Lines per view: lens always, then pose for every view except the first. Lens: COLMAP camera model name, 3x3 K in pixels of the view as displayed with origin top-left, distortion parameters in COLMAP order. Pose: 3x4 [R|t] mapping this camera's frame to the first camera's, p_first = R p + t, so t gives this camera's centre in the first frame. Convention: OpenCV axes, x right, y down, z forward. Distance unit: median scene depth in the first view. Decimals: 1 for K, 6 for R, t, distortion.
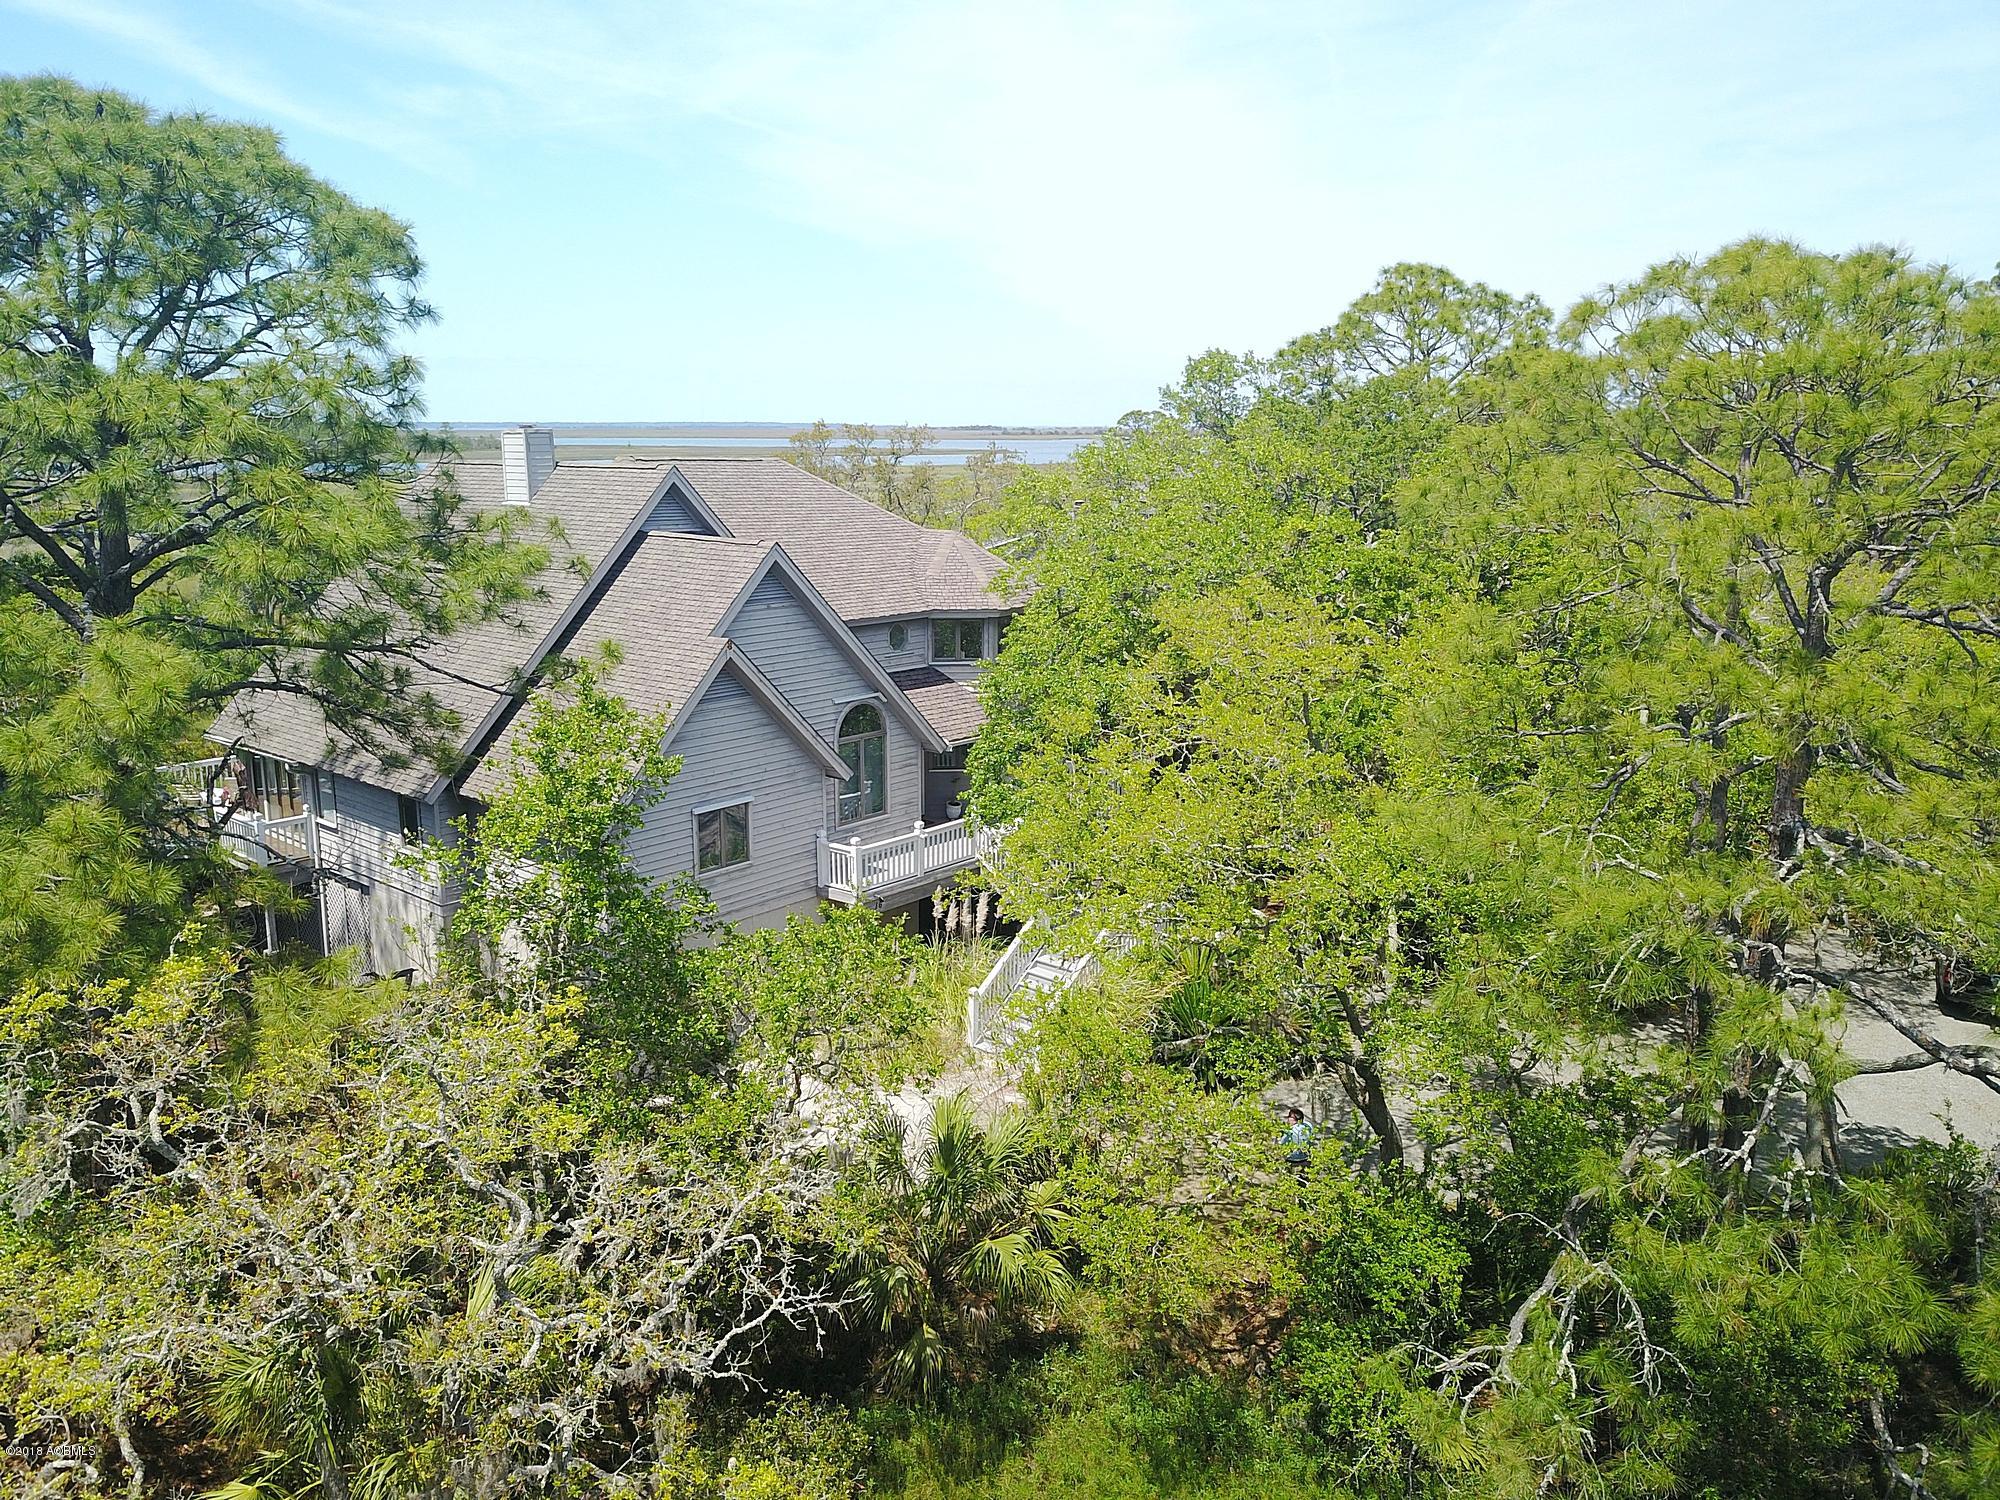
lens RADIAL K [[1512.1, 0, 1003.9], [0, 1512.1, 752.3], [0, 0, 1]] dist [0.002472, -0.002196]
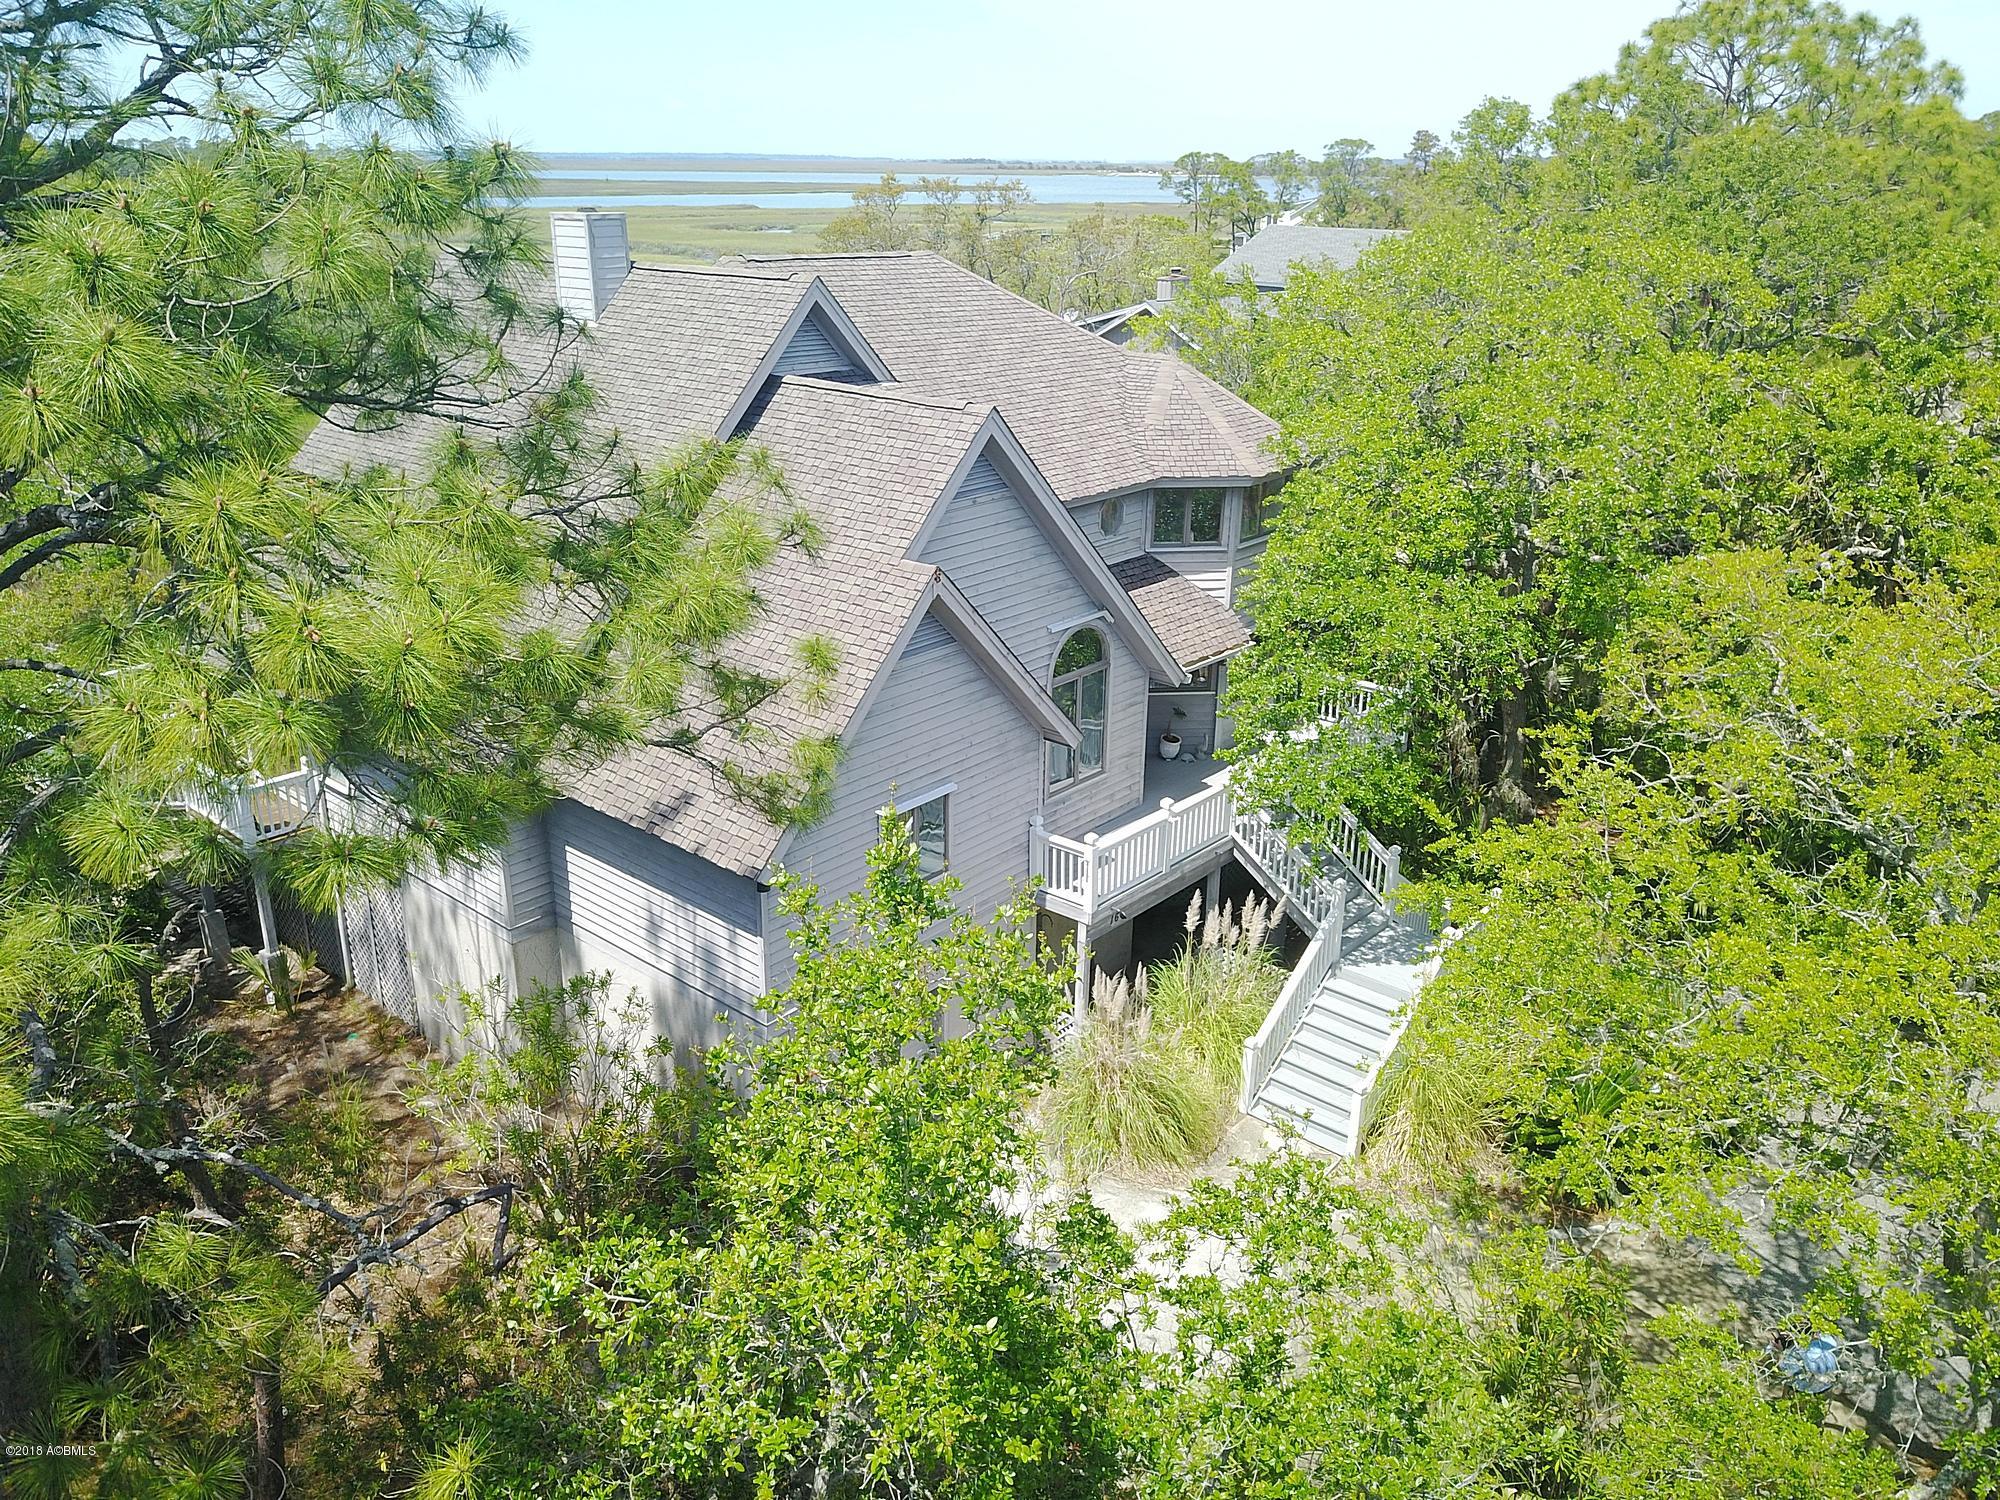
lens RADIAL K [[1512.1, 0, 993.7], [0, 1512.1, 748.0], [0, 0, 1]] dist [0.002472, -0.002196]
pose [[0.999969, 0.007192, 0.003246, -0.140916], [-0.007616, 0.987318, 0.158572, -0.089805], [-0.002065, -0.158591, 0.987342, 0.301044]]
